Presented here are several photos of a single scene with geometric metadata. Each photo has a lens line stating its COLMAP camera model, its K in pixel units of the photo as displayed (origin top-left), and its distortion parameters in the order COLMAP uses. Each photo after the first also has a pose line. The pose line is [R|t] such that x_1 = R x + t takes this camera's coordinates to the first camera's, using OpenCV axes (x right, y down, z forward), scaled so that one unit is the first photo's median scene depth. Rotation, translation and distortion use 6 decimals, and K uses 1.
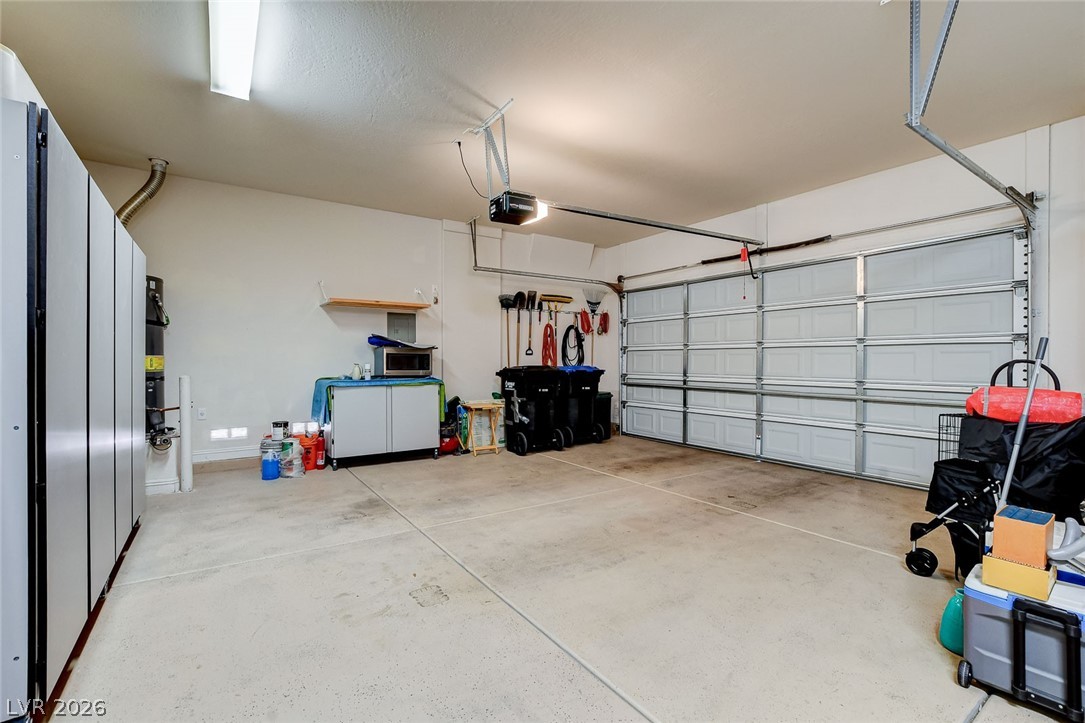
lens RADIAL K [[482.0, 0, 548.3], [0, 482.0, 364.1], [0, 0, 1]] dist [-0.026256, 0.004046]
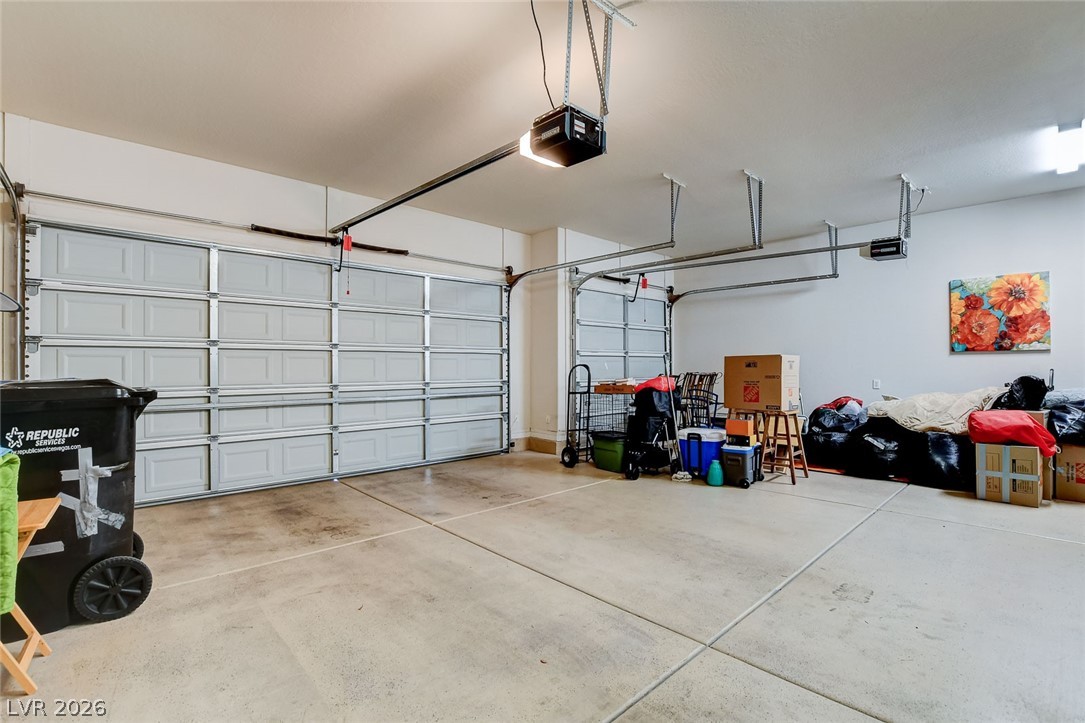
lens RADIAL K [[482.0, 0, 549.4], [0, 482.0, 361.8], [0, 0, 1]] dist [-0.026256, 0.004046]
pose [[-0.141592, 0.006576, 0.989903, -0.714866], [0.006995, 0.999960, -0.005643, -0.008302], [-0.989900, 0.006126, -0.141632, 1.091990]]
